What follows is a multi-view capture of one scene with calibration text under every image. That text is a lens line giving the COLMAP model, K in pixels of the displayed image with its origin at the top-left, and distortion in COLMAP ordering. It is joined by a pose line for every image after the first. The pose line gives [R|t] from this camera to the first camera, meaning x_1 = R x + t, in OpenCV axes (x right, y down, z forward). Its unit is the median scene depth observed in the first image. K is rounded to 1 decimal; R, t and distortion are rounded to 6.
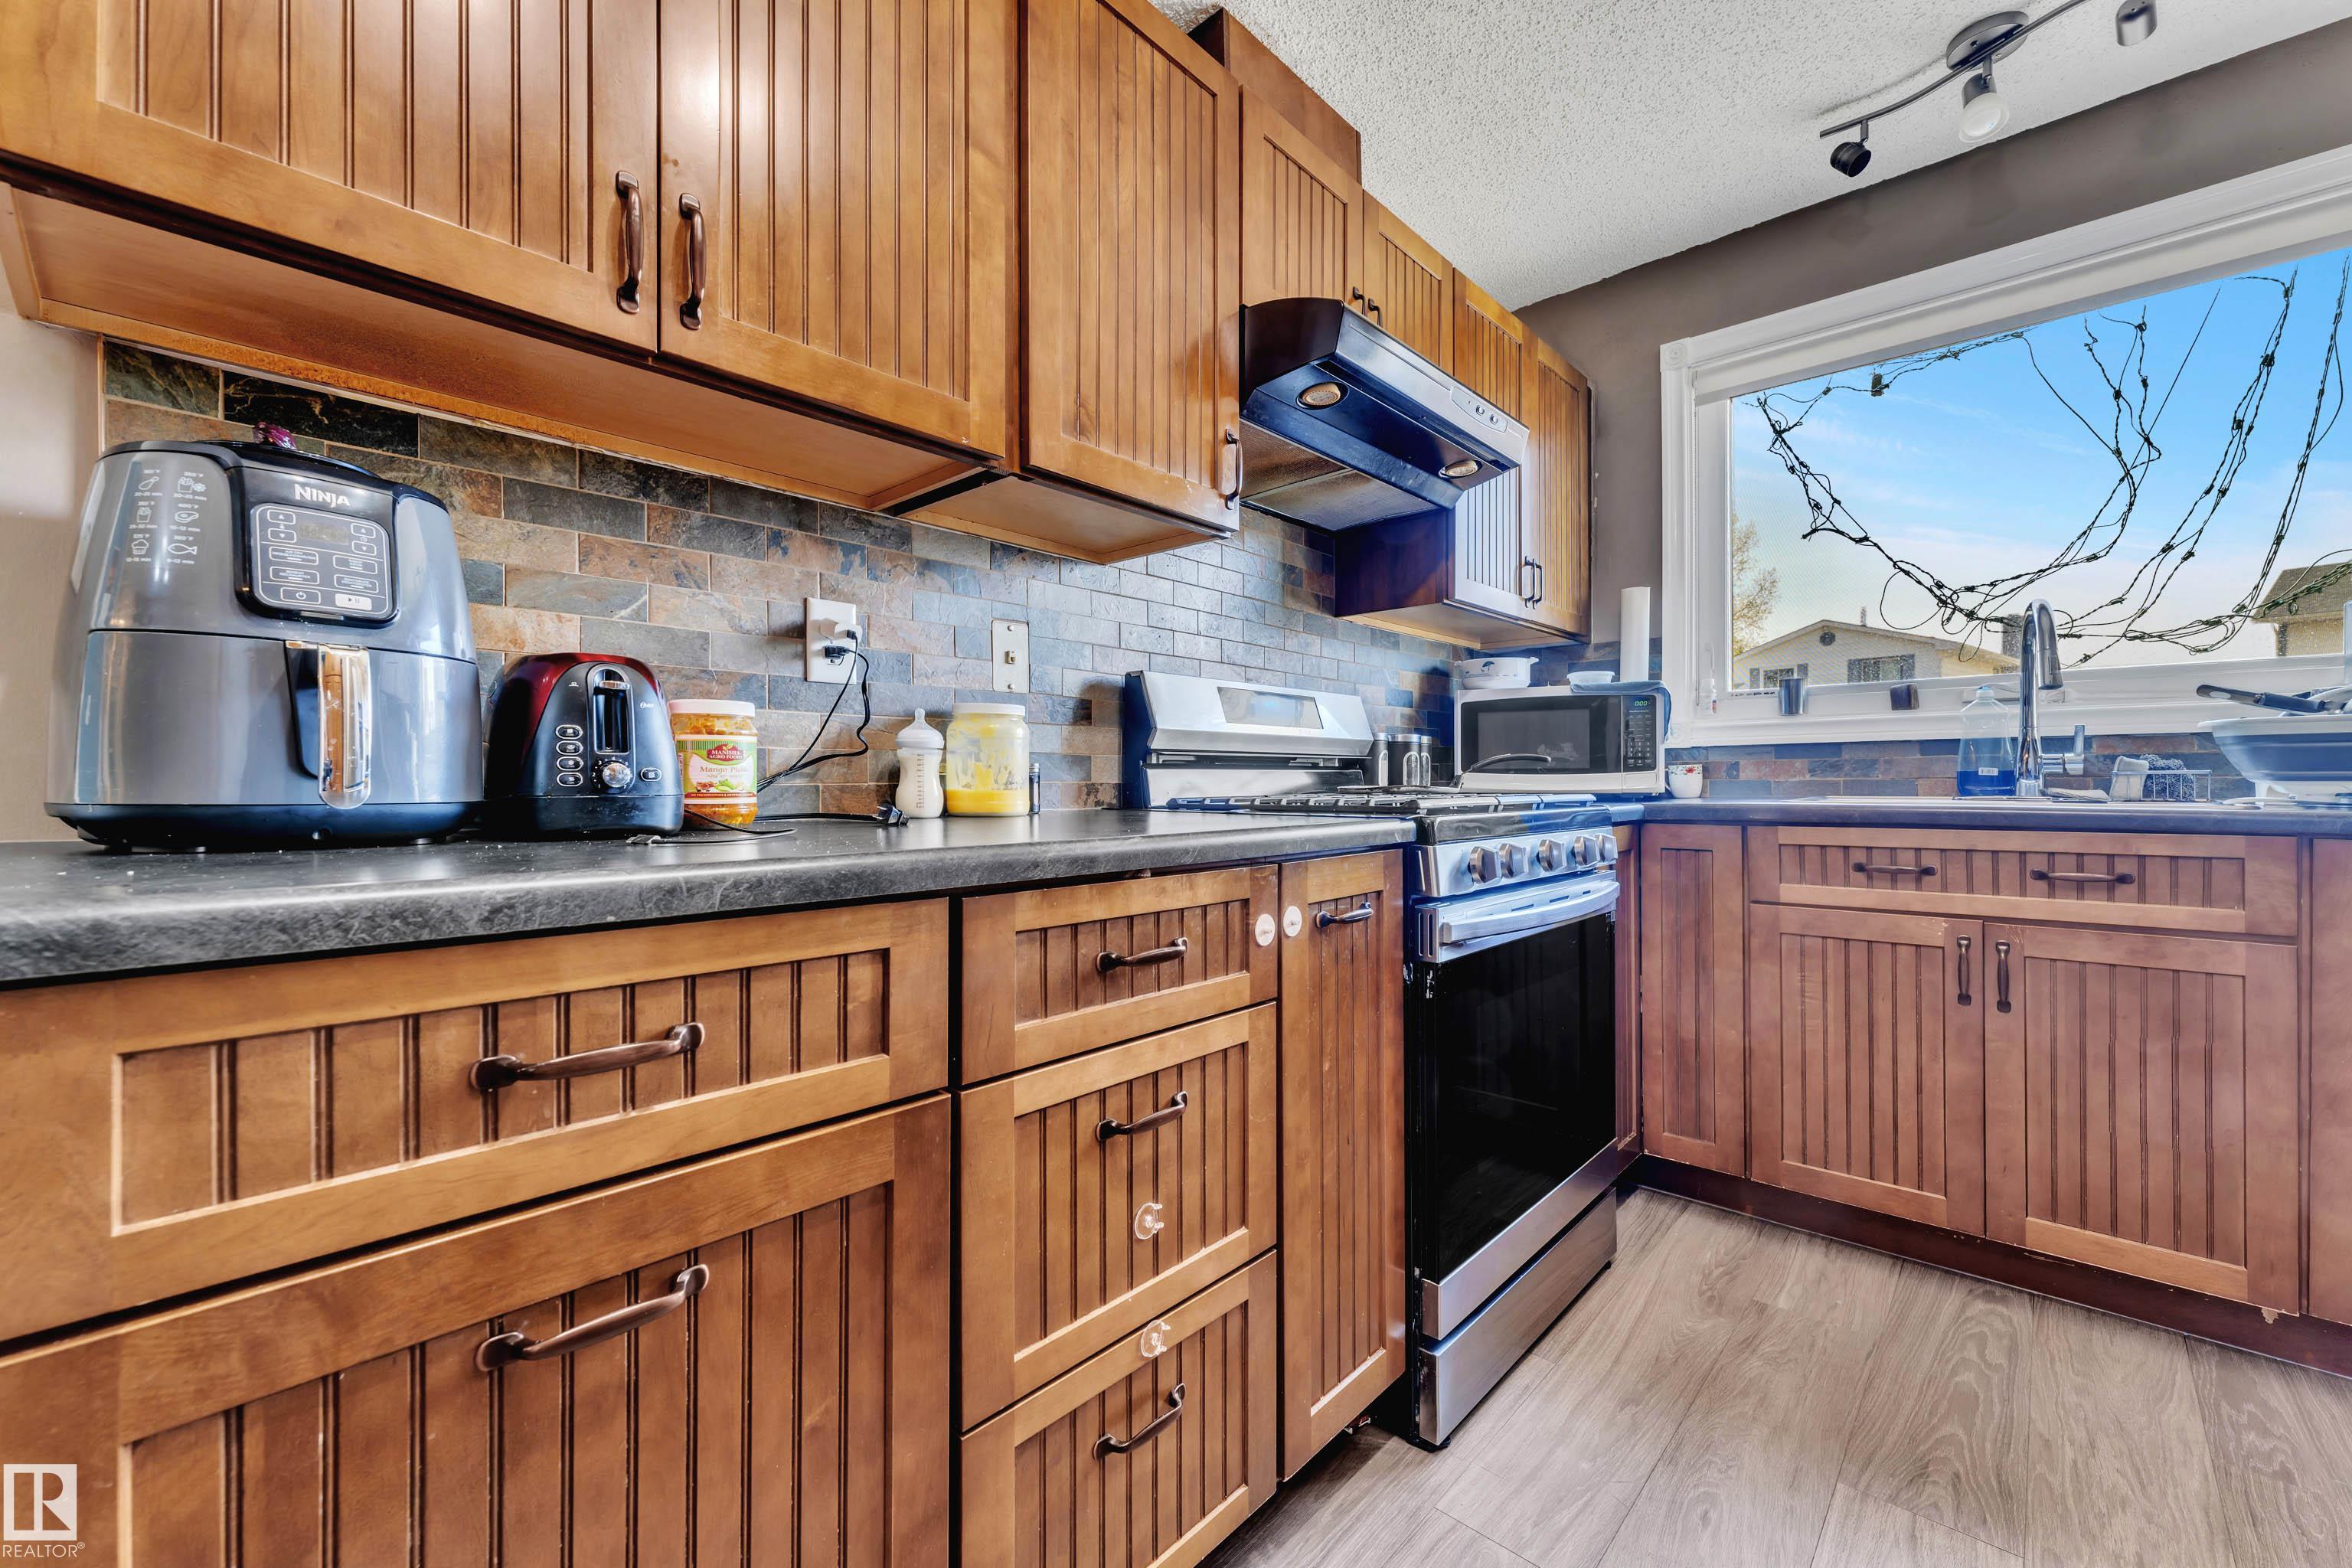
lens RADIAL K [[937.6, 0, 1175.2], [0, 937.6, 783.9], [0, 0, 1]] dist [-0.000840, -0.000423]
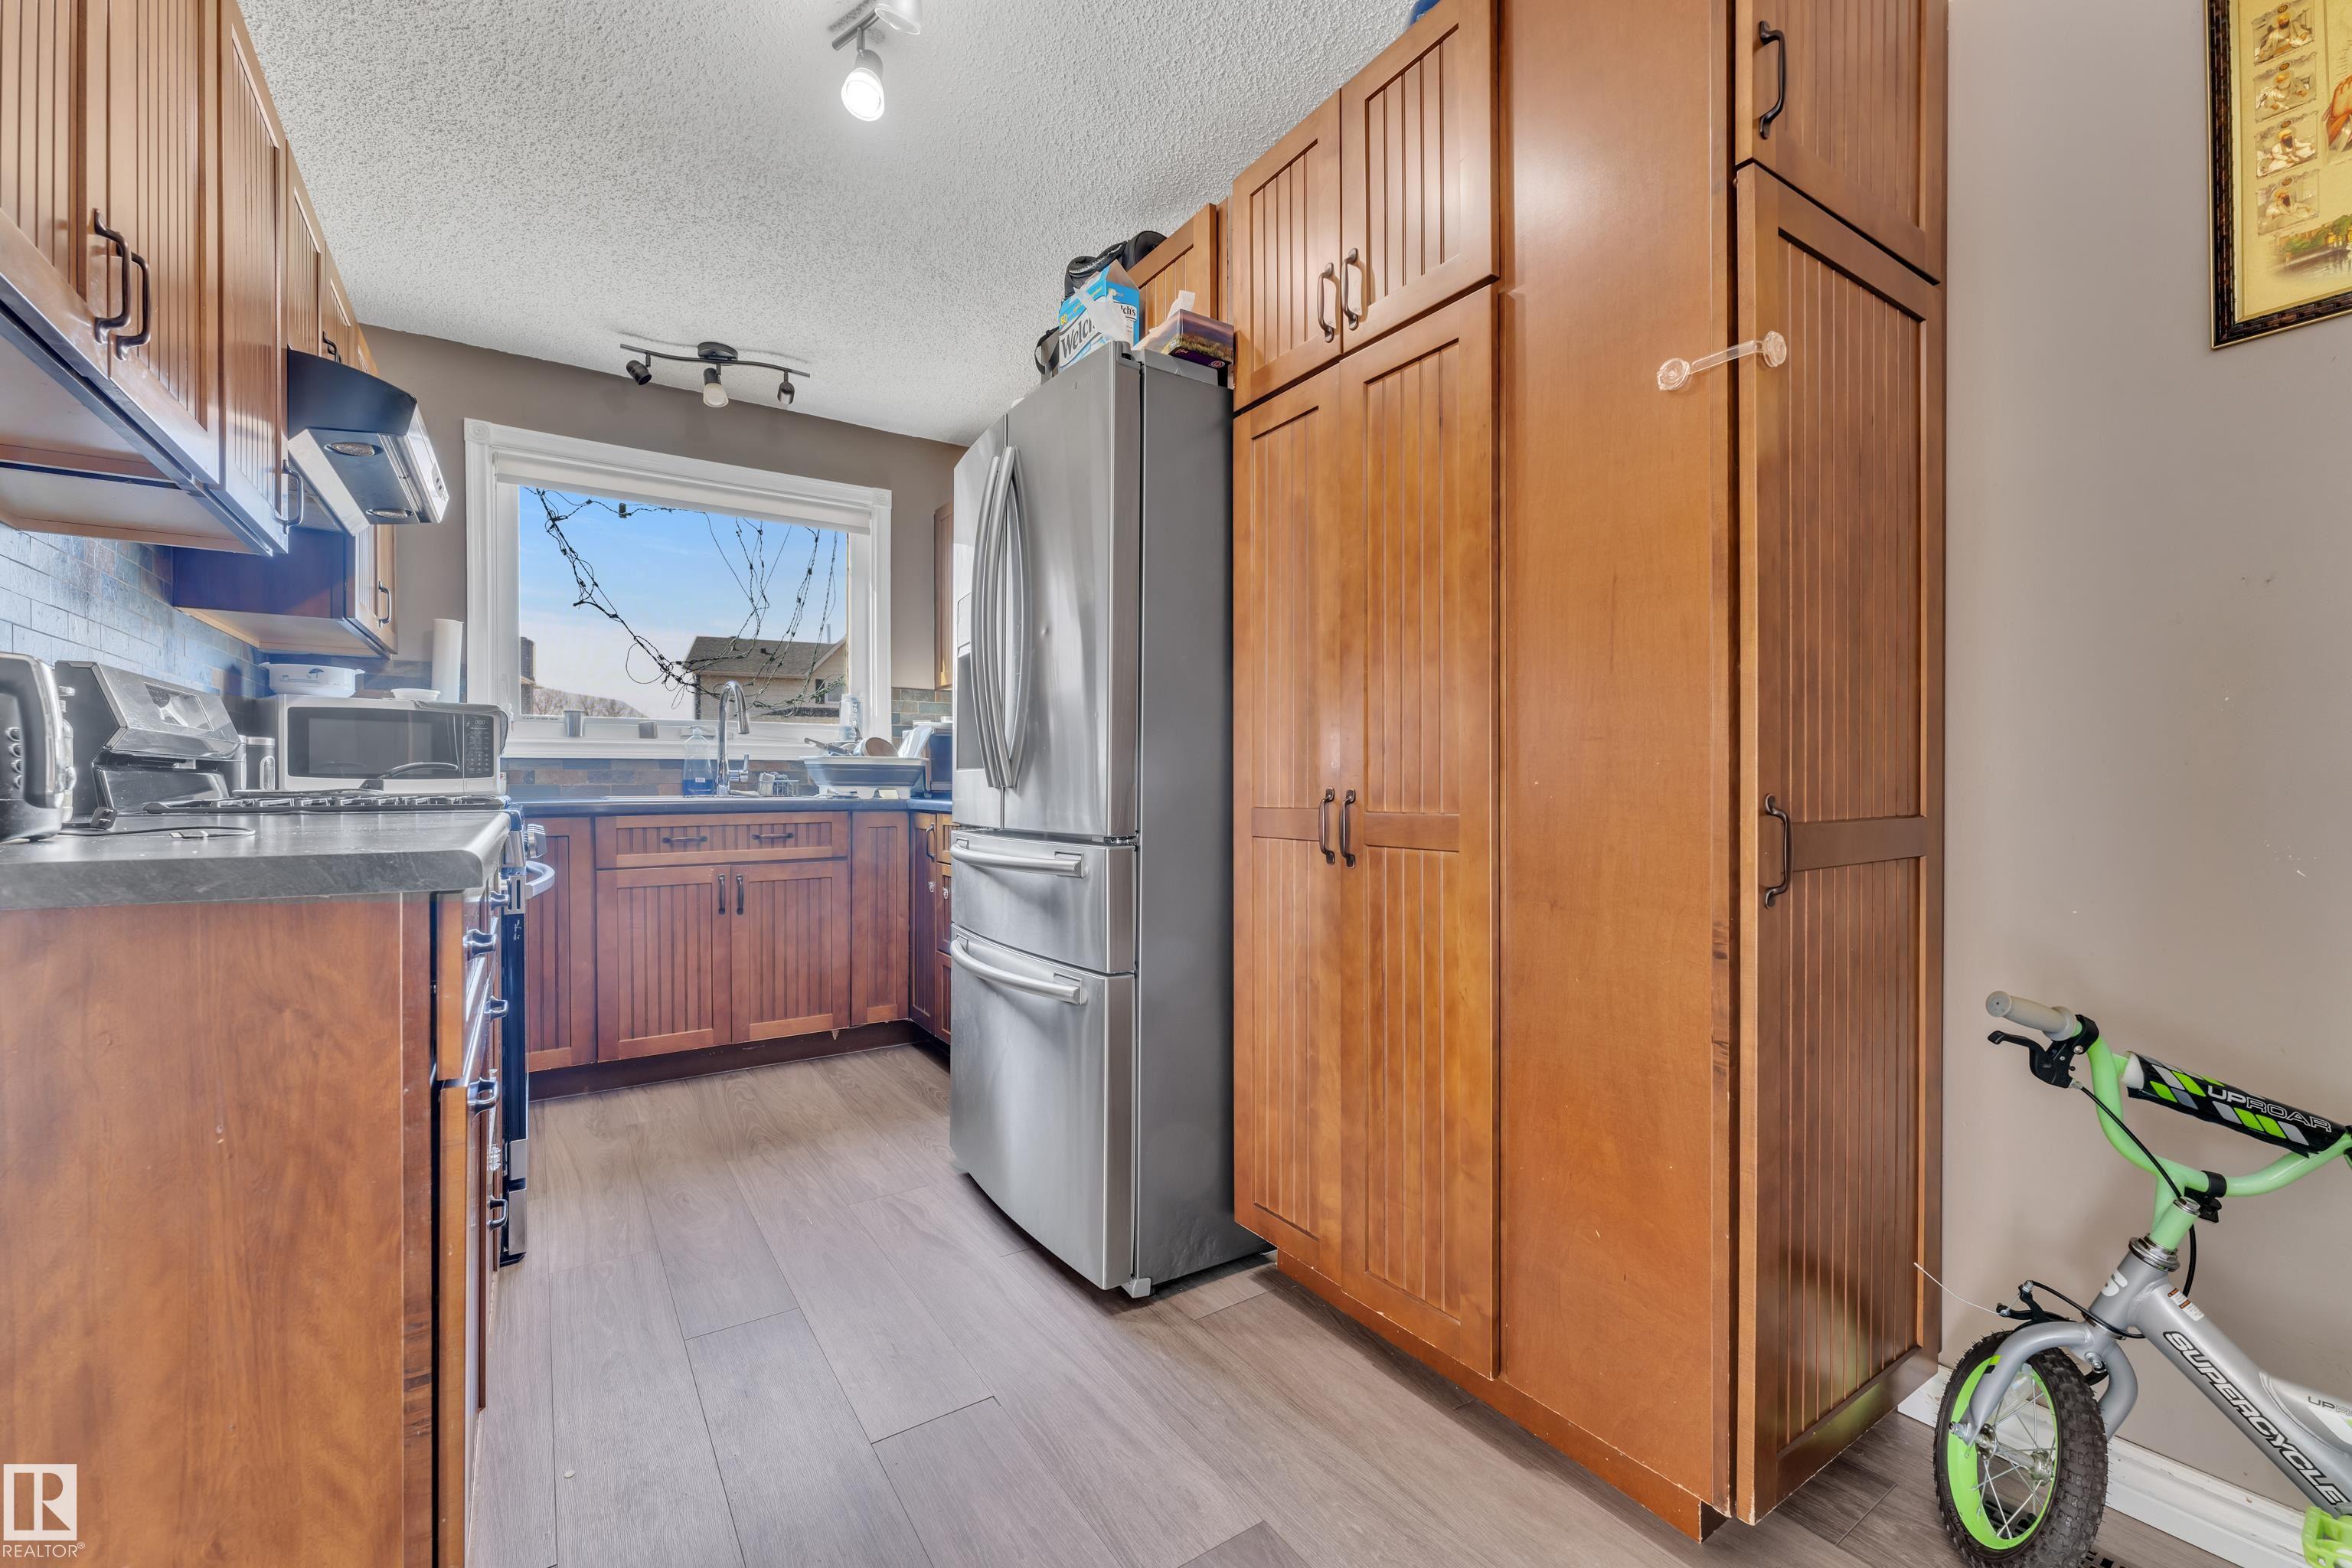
lens RADIAL K [[937.6, 0, 1170.8], [0, 937.6, 785.4], [0, 0, 1]] dist [-0.000840, -0.000423]
pose [[0.225099, 0.001306, 0.974335, -0.604580], [0.001670, 0.999997, -0.001726, 0.000401], [-0.974334, 0.002016, 0.225096, -0.188024]]
